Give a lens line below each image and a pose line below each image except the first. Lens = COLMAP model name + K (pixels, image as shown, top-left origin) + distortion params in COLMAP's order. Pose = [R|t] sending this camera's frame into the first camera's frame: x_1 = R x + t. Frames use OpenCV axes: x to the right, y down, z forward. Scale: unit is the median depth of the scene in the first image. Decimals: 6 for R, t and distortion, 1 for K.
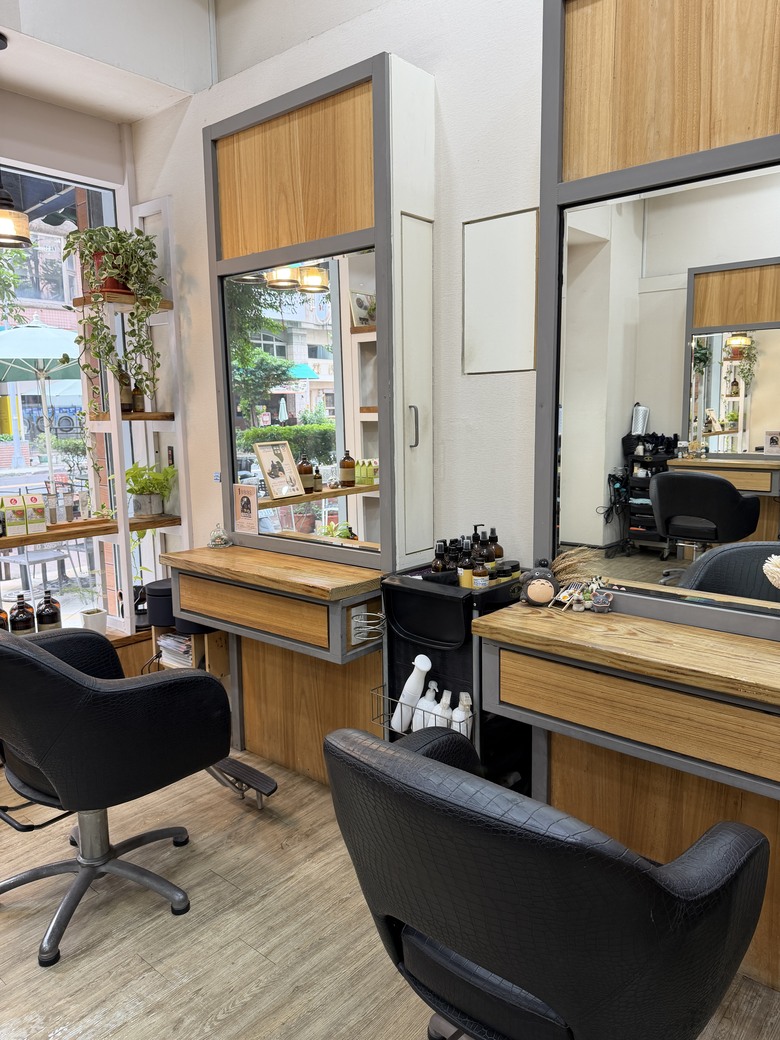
lens RADIAL K [[720.8, 0, 390.0], [0, 720.8, 520.0], [0, 0, 1]] dist [-0.030485, -0.001752]
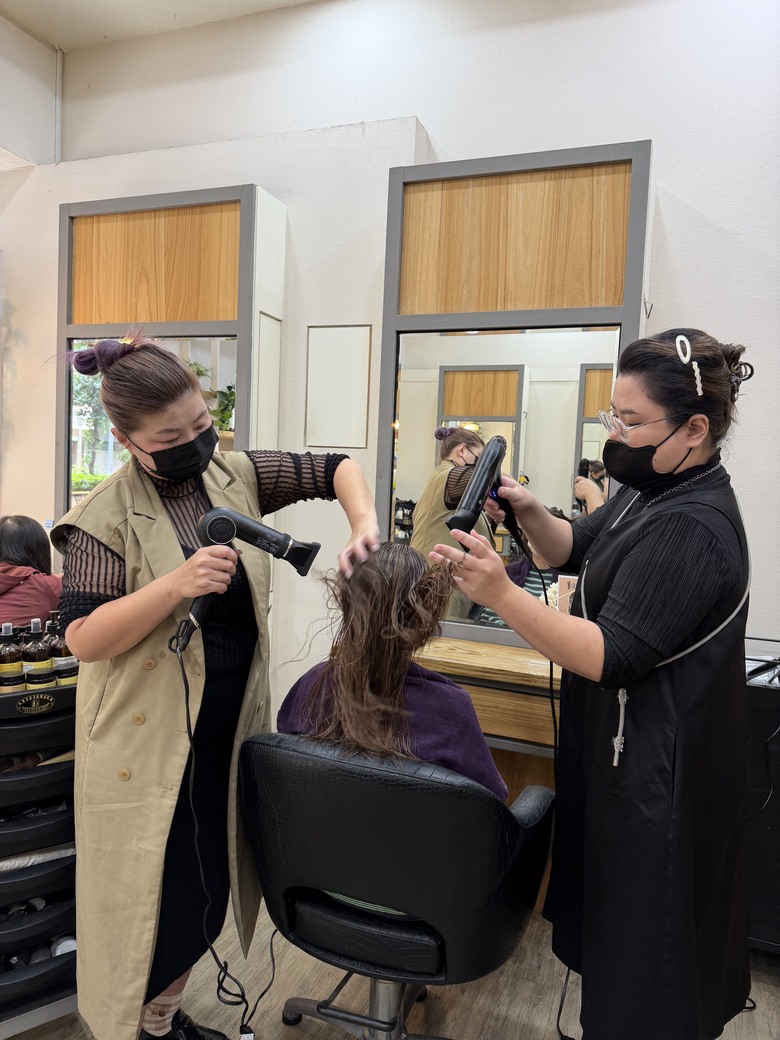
lens RADIAL K [[712.1, 0, 390.0], [0, 712.1, 520.0], [0, 0, 1]] dist [0.001714, -0.127554]
pose [[0.933955, 0.036357, 0.355537, -0.190872], [-0.006870, 0.996455, -0.083850, 0.021095], [-0.357325, 0.075869, 0.930893, -0.169087]]
